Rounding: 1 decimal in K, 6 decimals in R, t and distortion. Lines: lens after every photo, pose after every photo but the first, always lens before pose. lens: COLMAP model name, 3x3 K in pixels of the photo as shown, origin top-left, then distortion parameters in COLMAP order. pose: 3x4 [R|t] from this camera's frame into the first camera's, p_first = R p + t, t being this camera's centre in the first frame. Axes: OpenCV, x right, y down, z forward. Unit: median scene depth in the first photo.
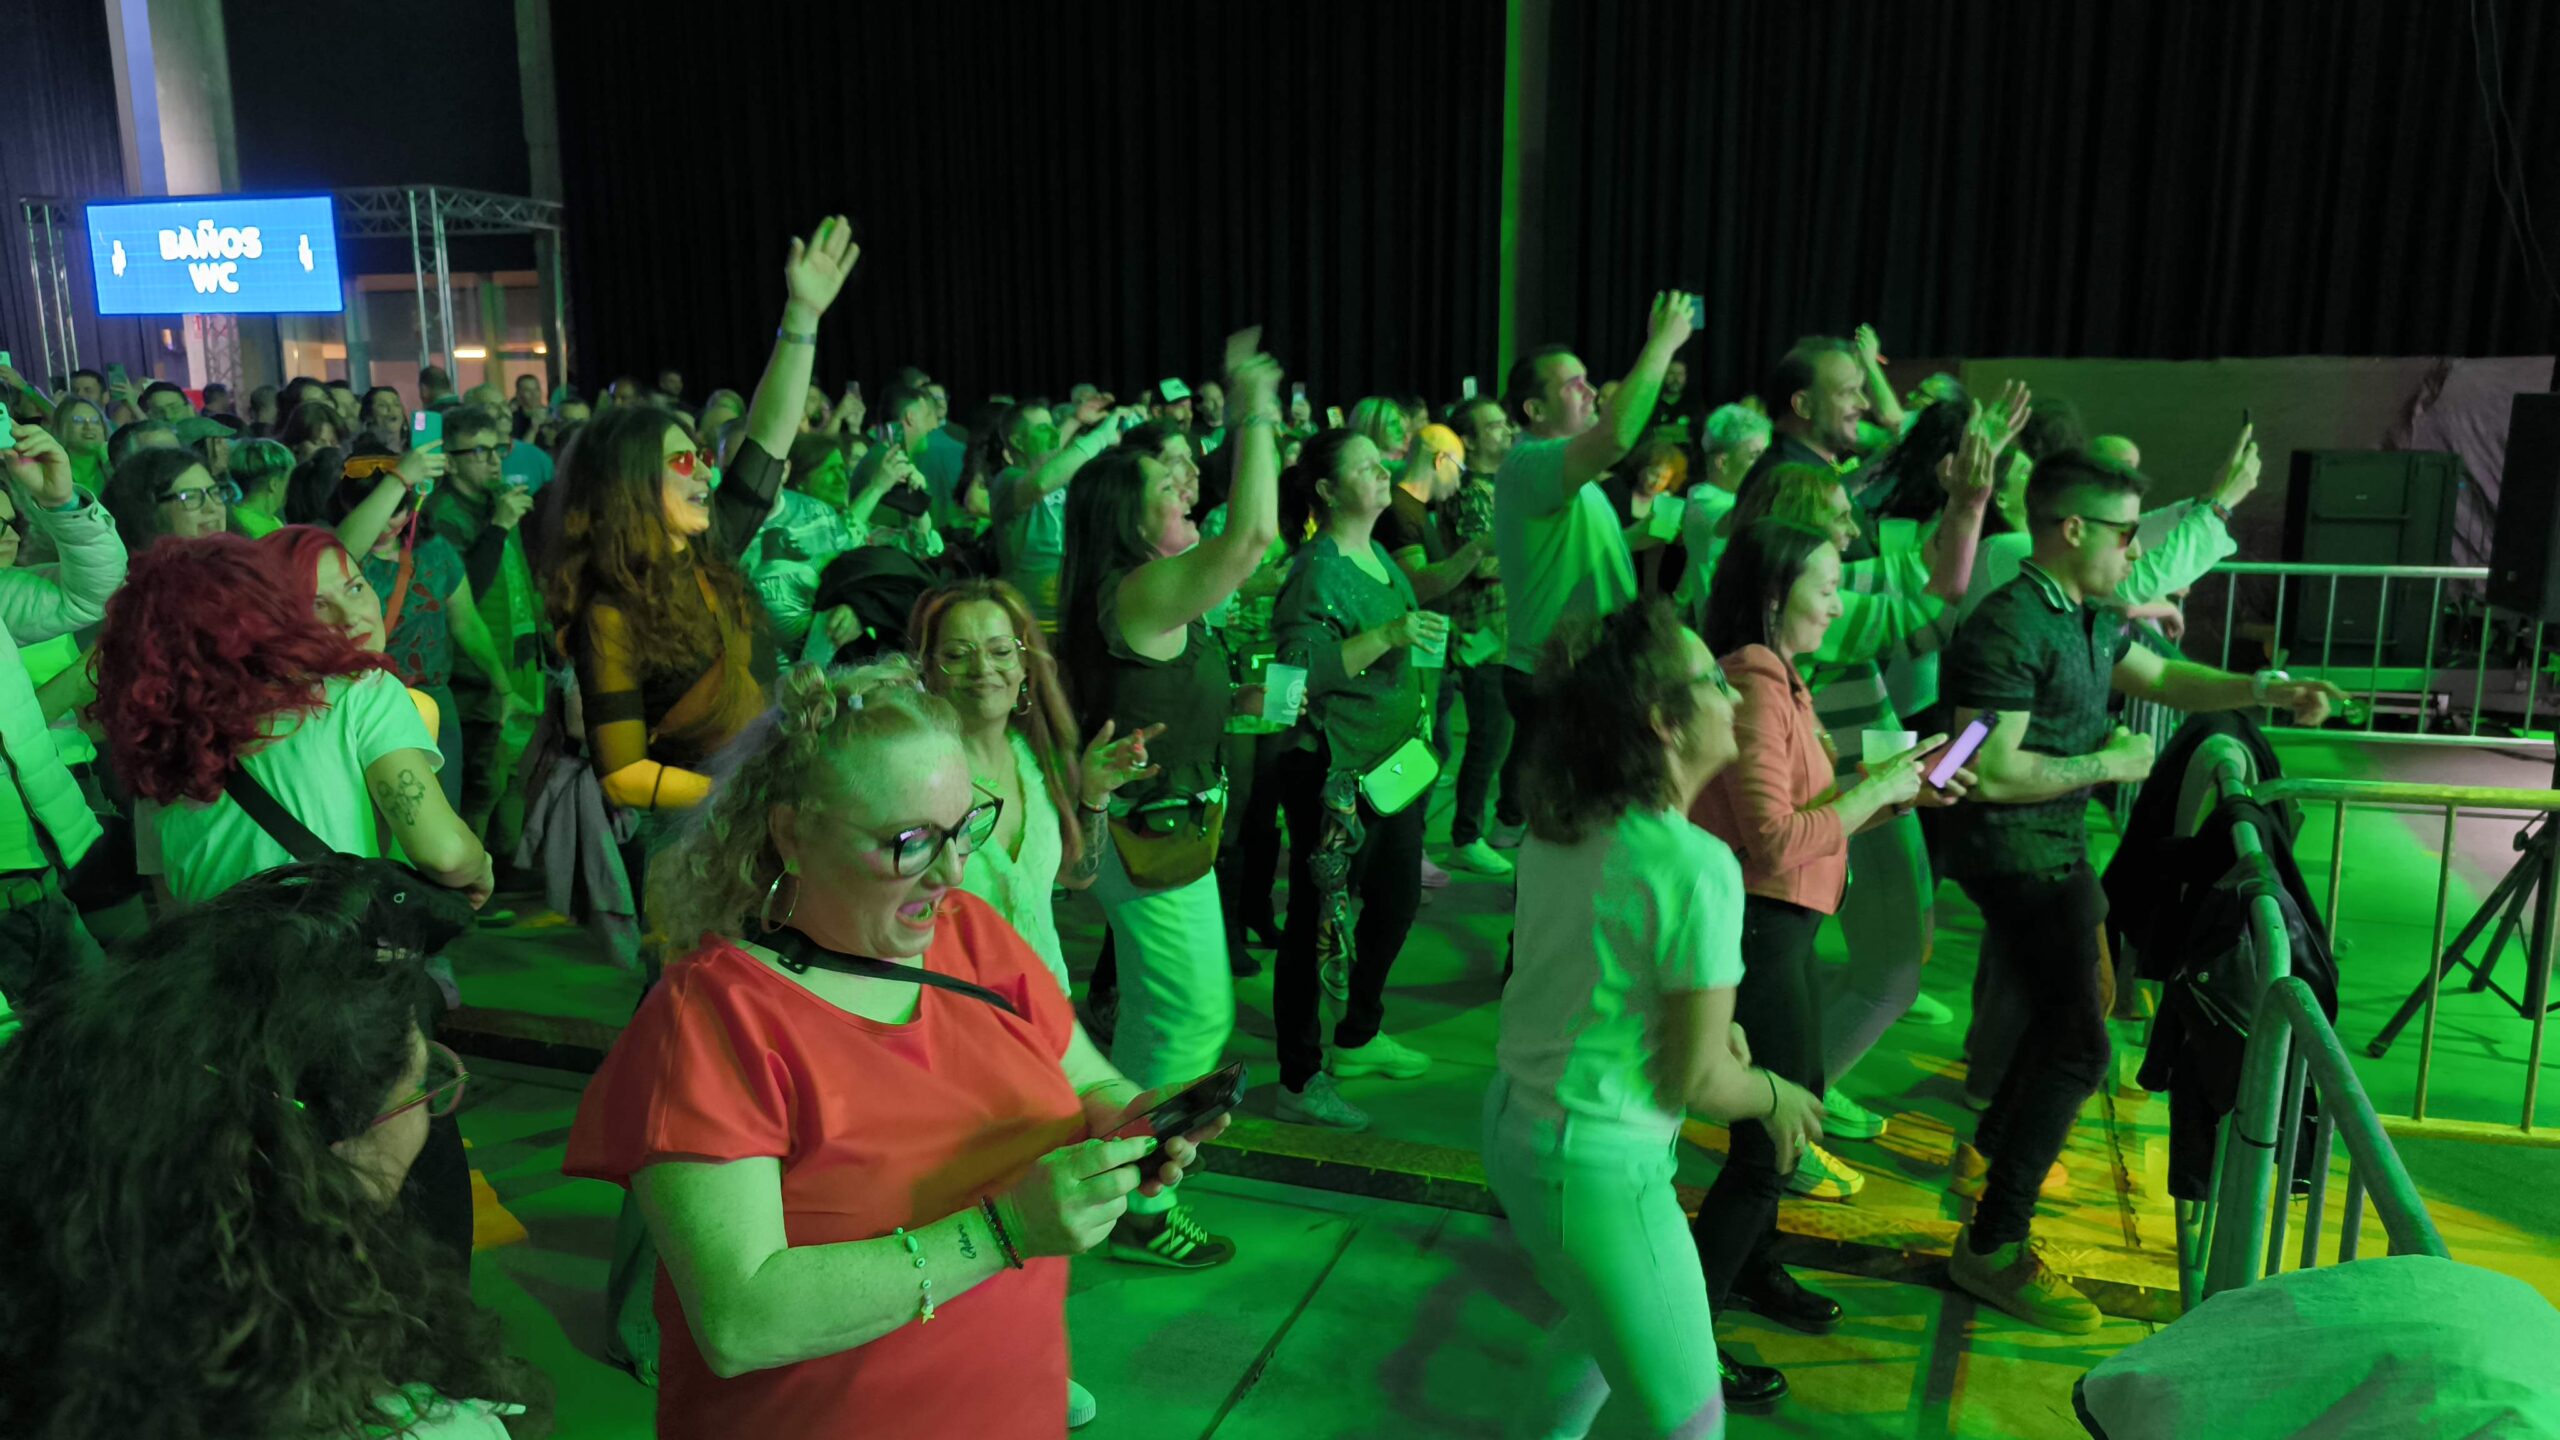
lens RADIAL K [[1807.0, 0, 1280.0], [0, 1807.0, 720.0], [0, 0, 1]] dist [0.053977, -0.037172]
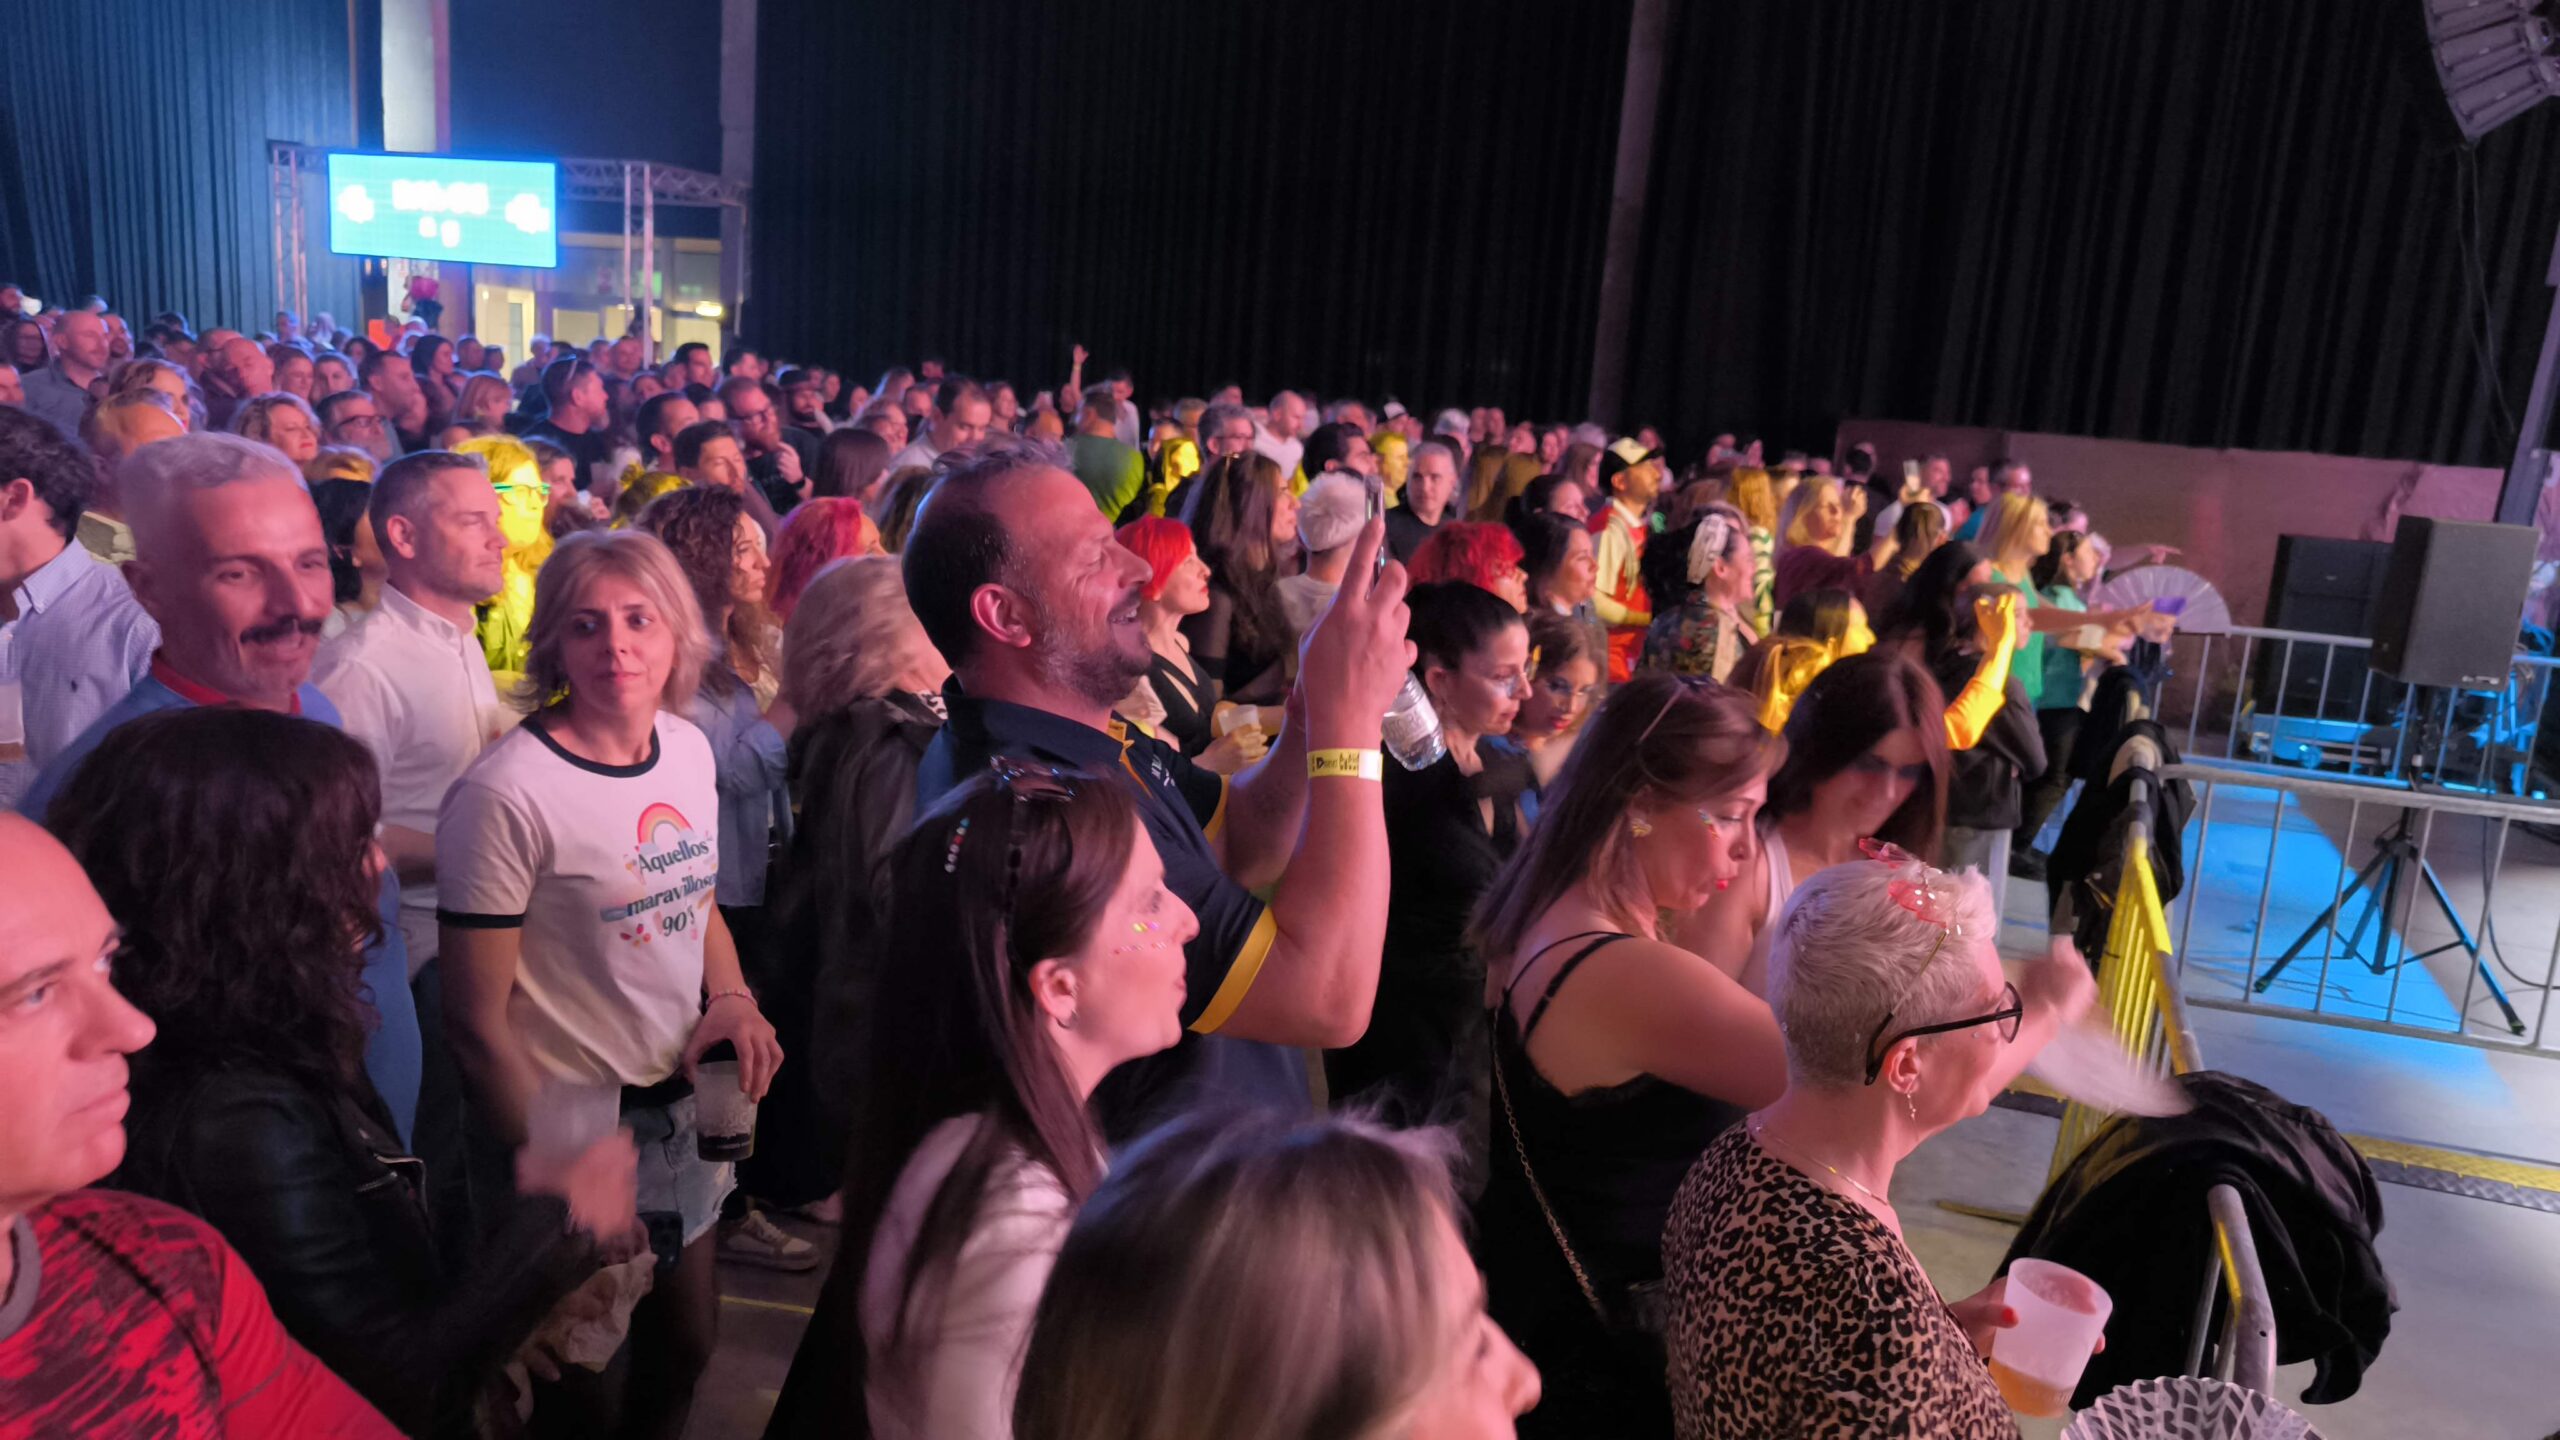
lens RADIAL K [[1807.0, 0, 1280.0], [0, 1807.0, 720.0], [0, 0, 1]] dist [0.053977, -0.037172]
pose [[0.996714, 0.080088, -0.012159, -0.053999], [-0.080019, 0.996775, 0.005994, 0.014392], [0.012600, -0.005002, 0.999908, -0.160599]]
